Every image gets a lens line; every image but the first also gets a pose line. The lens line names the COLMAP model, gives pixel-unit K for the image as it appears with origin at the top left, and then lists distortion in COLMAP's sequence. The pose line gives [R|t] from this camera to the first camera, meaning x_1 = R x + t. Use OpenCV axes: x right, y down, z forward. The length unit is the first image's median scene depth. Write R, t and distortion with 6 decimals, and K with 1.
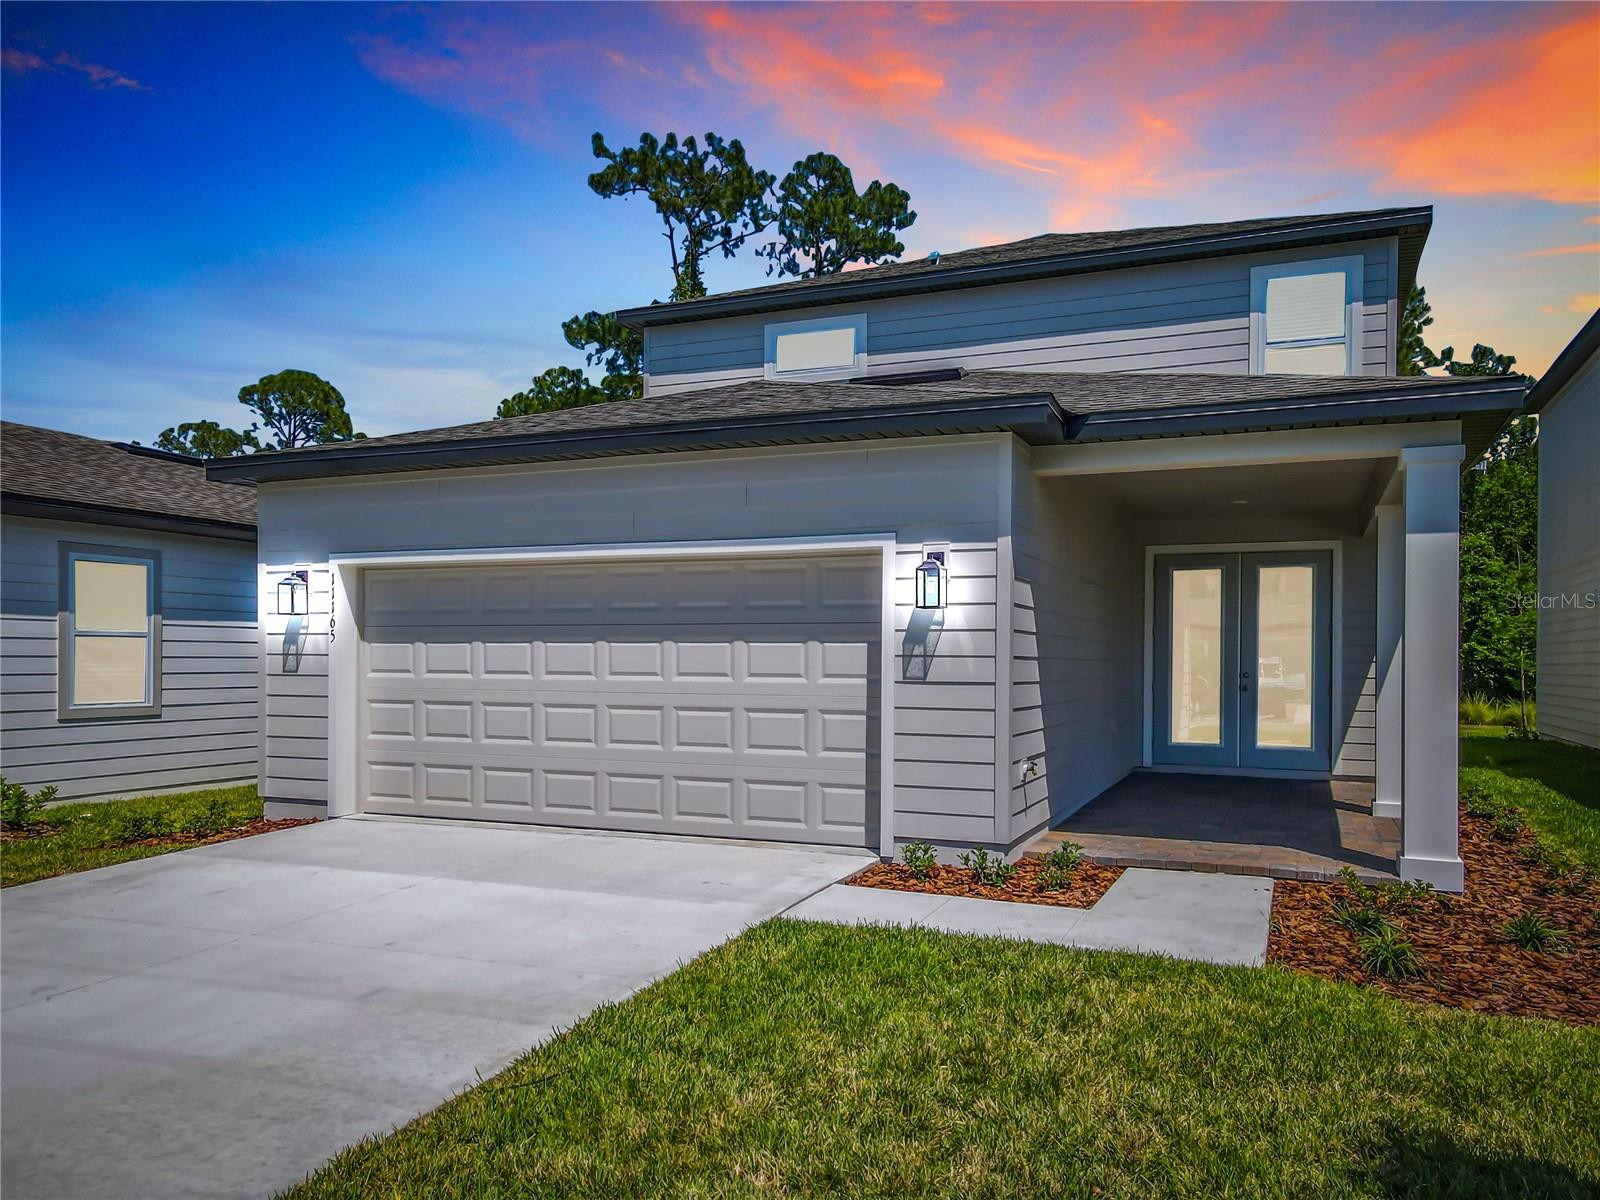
lens RADIAL K [[1169.1, 0, 804.0], [0, 1169.1, 651.3], [0, 0, 1]] dist [0.039004, 0.001476]
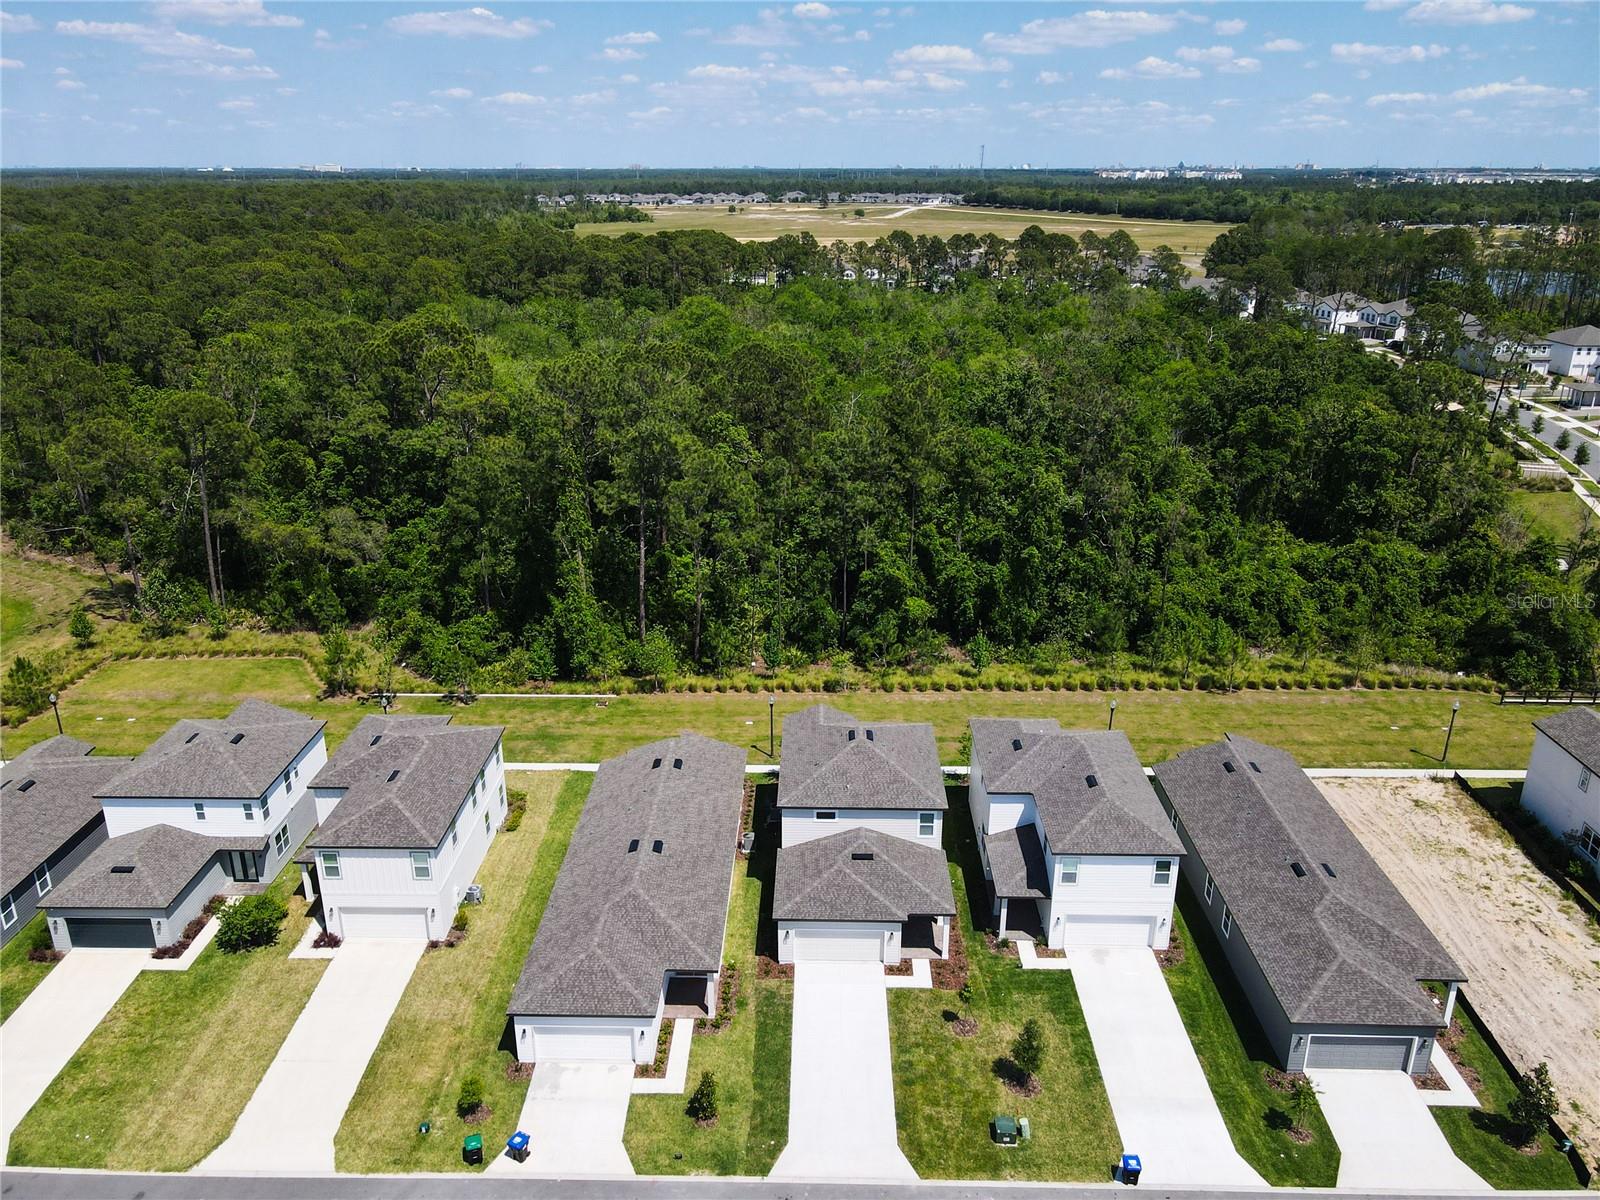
lens RADIAL K [[1197.1, 0, 791.2], [0, 1197.1, 602.2], [0, 0, 1]] dist [-0.000911, 0.031559]
pose [[0.931842, -0.131333, 0.338264, -2.327214], [0.005392, 0.937113, 0.348984, -3.926350], [-0.362825, -0.323374, 0.873950, -4.005646]]
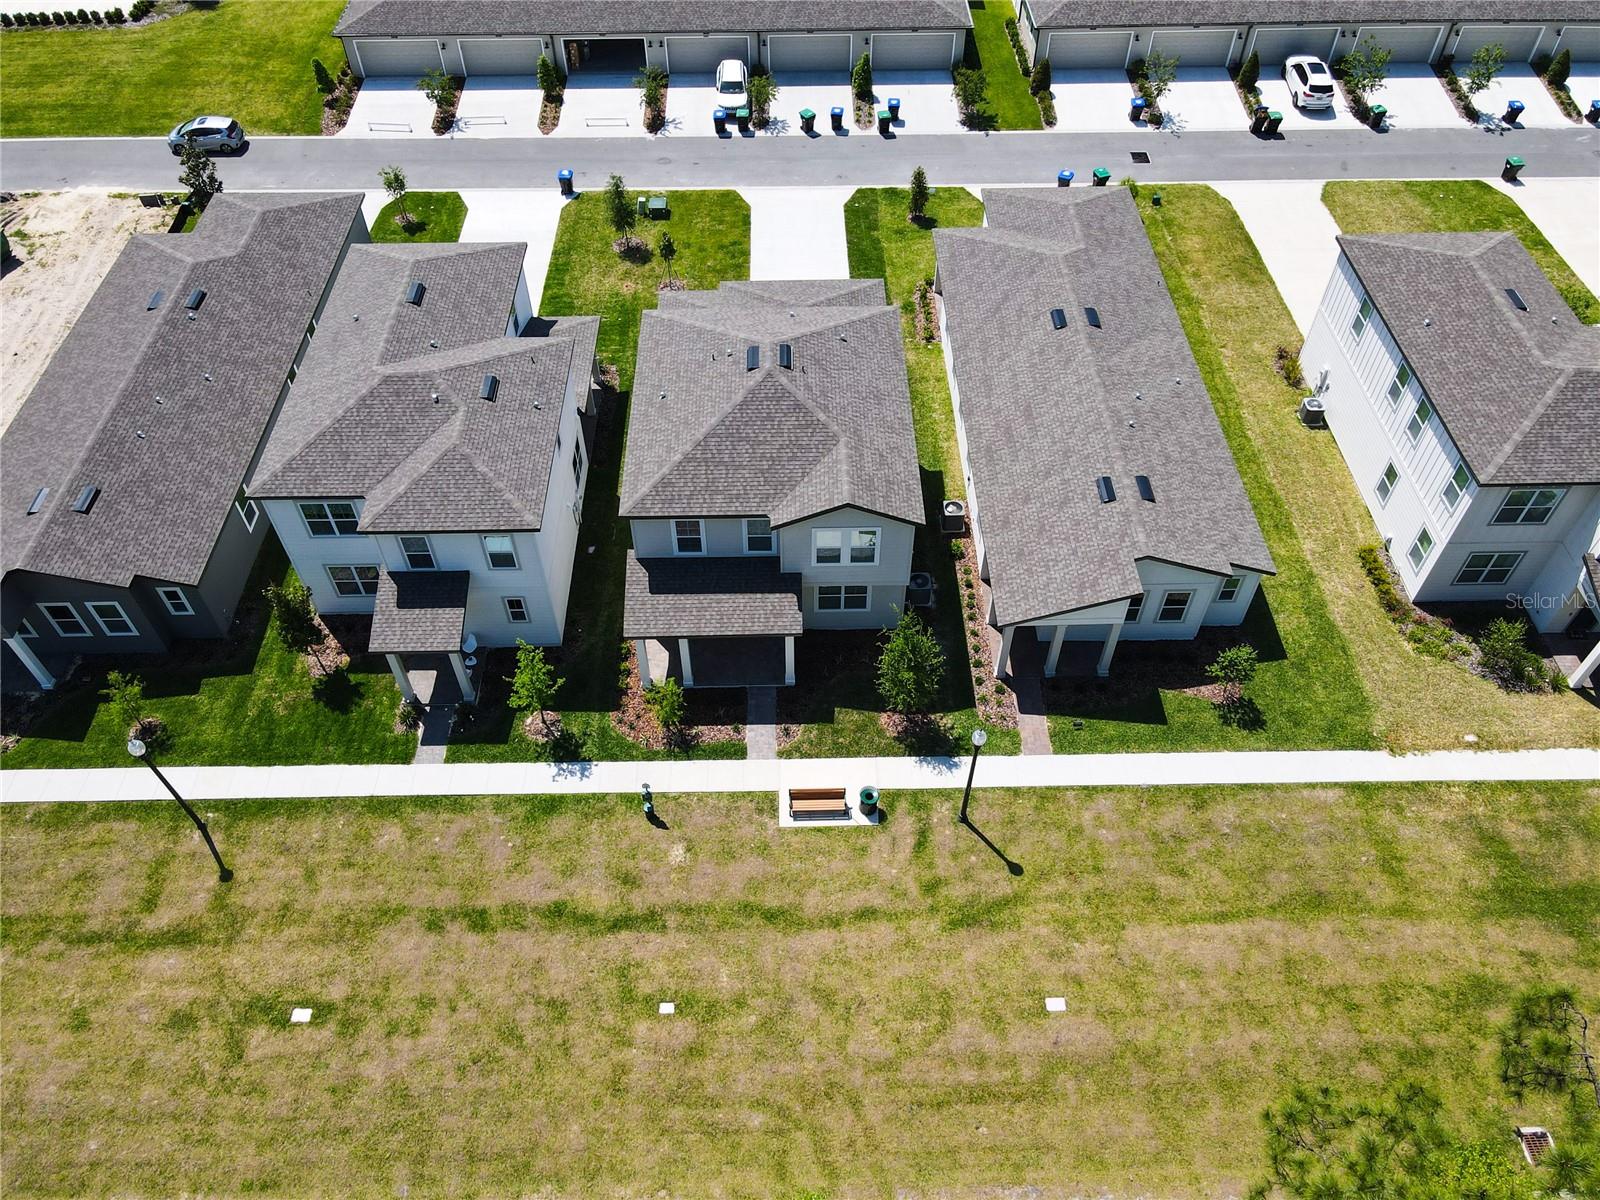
lens RADIAL K [[1168.9, 0, 792.8], [0, 1168.9, 613.6], [0, 0, 1]] dist [0.007597, 0.004699]
pose [[-0.916368, 0.305121, -0.259174, 1.619508], [0.004739, 0.655610, 0.755085, -3.058434], [0.400310, 0.690707, -0.602226, 4.912151]]
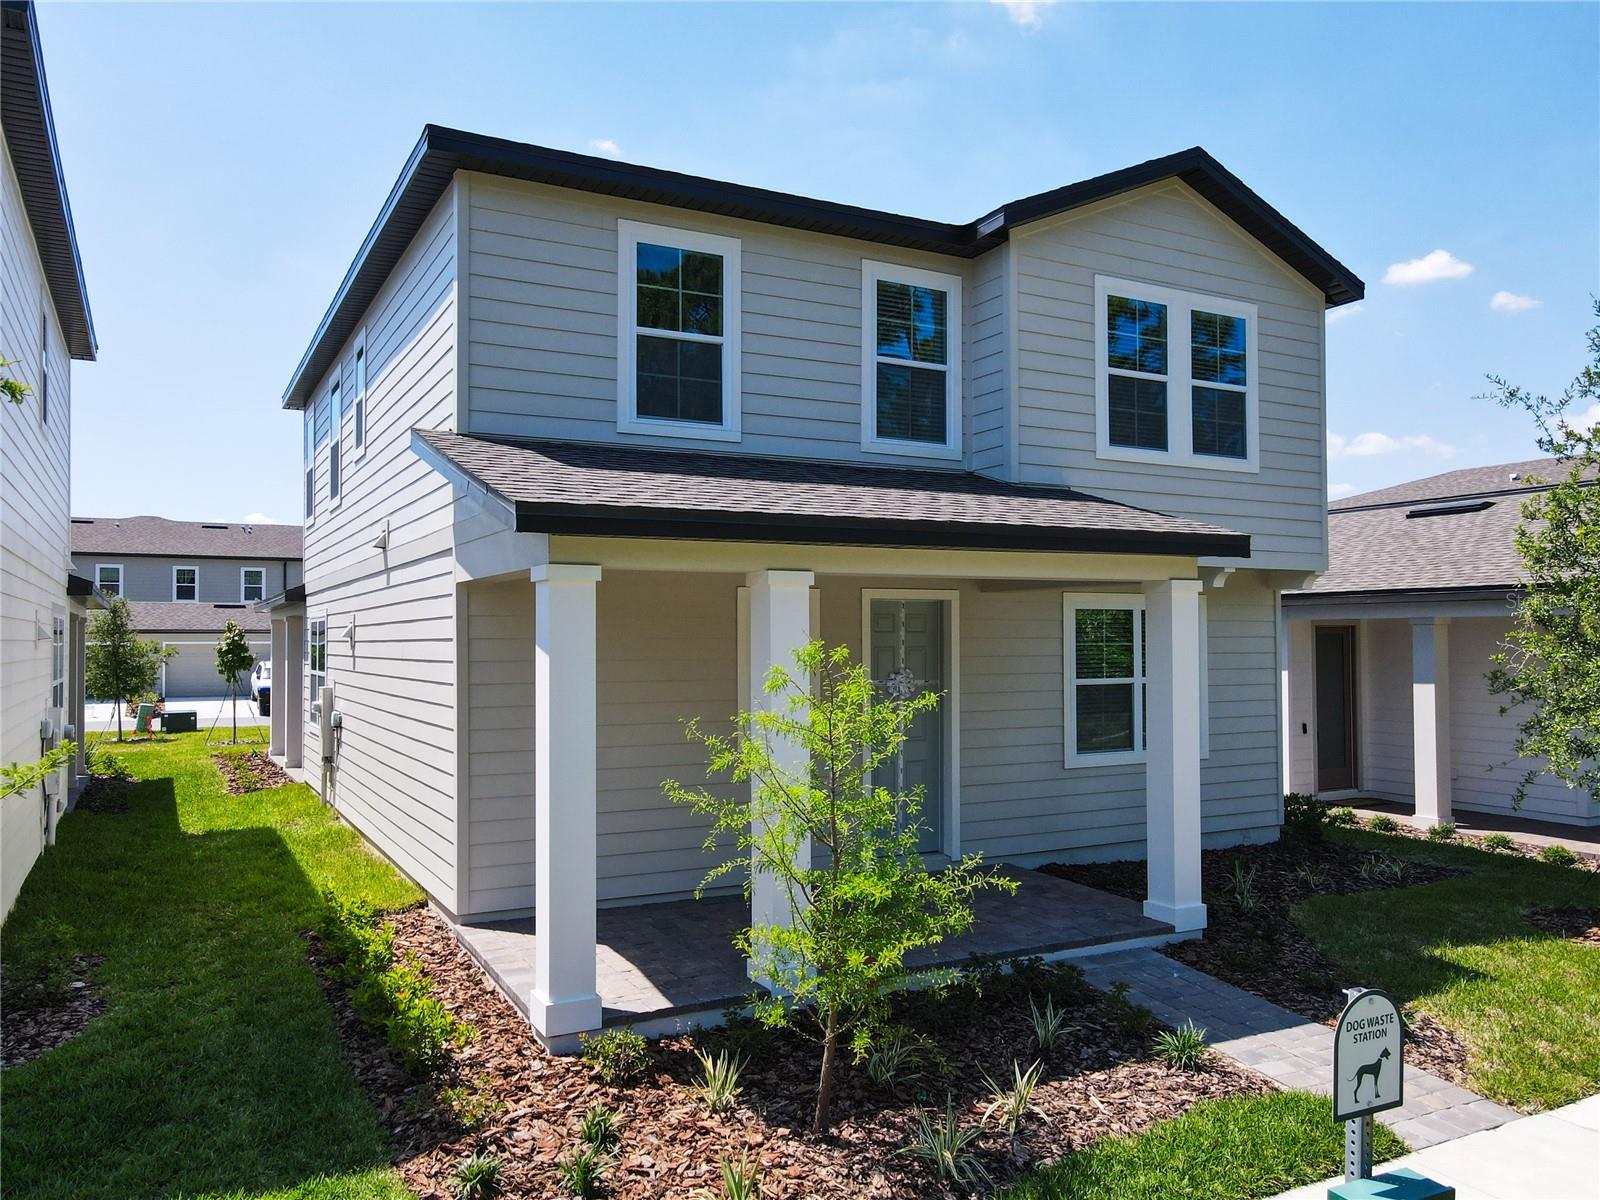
lens RADIAL K [[1187.7, 0, 800.7], [0, 1187.7, 607.7], [0, 0, 1]] dist [0.023321, 0.000279]
pose [[-0.624462, -0.027465, -0.780572, 1.578693], [0.003127, 0.999286, -0.037663, -0.069768], [0.781049, -0.025960, -0.623930, 2.997250]]
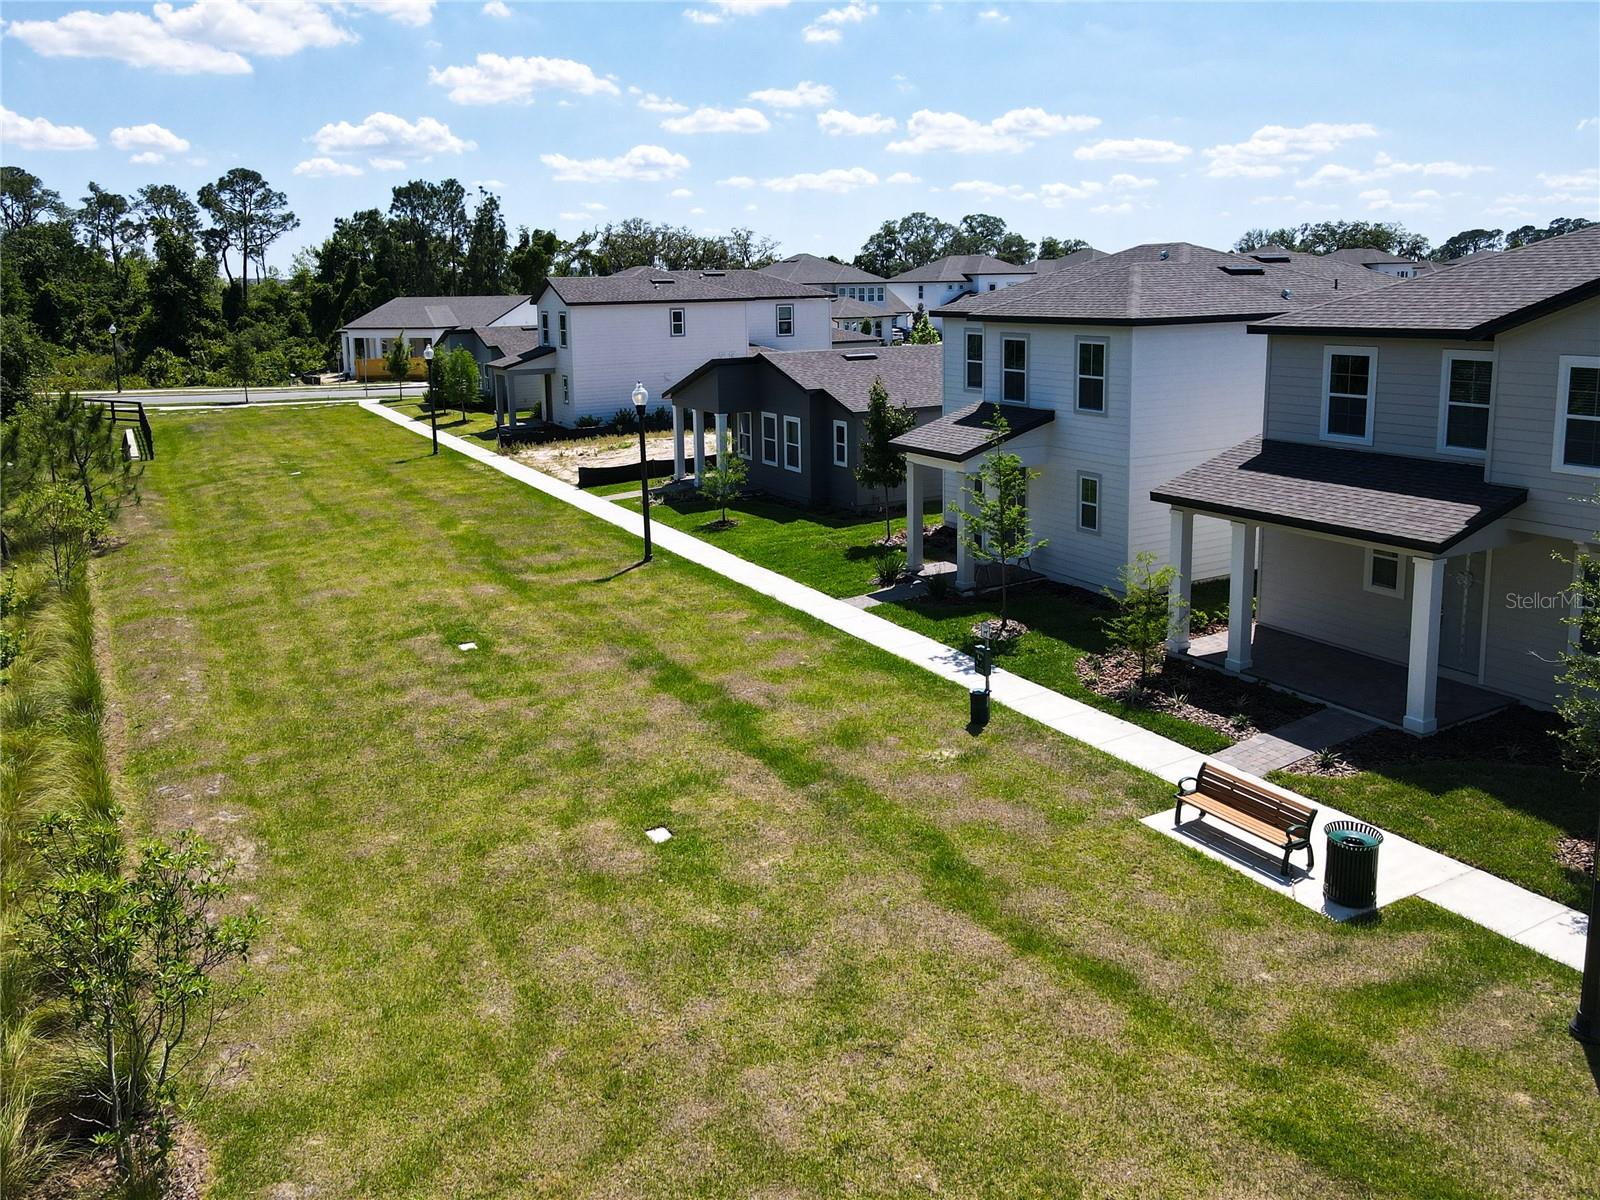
lens RADIAL K [[1220.6, 0, 796.8], [0, 1220.6, 480.4], [0, 0, 1]] dist [0.012917, 0.006358]
pose [[-0.788520, -0.090685, 0.608287, 0.283959], [0.008876, 0.987288, 0.158693, -0.548311], [-0.614945, 0.130532, -0.777691, 4.675468]]
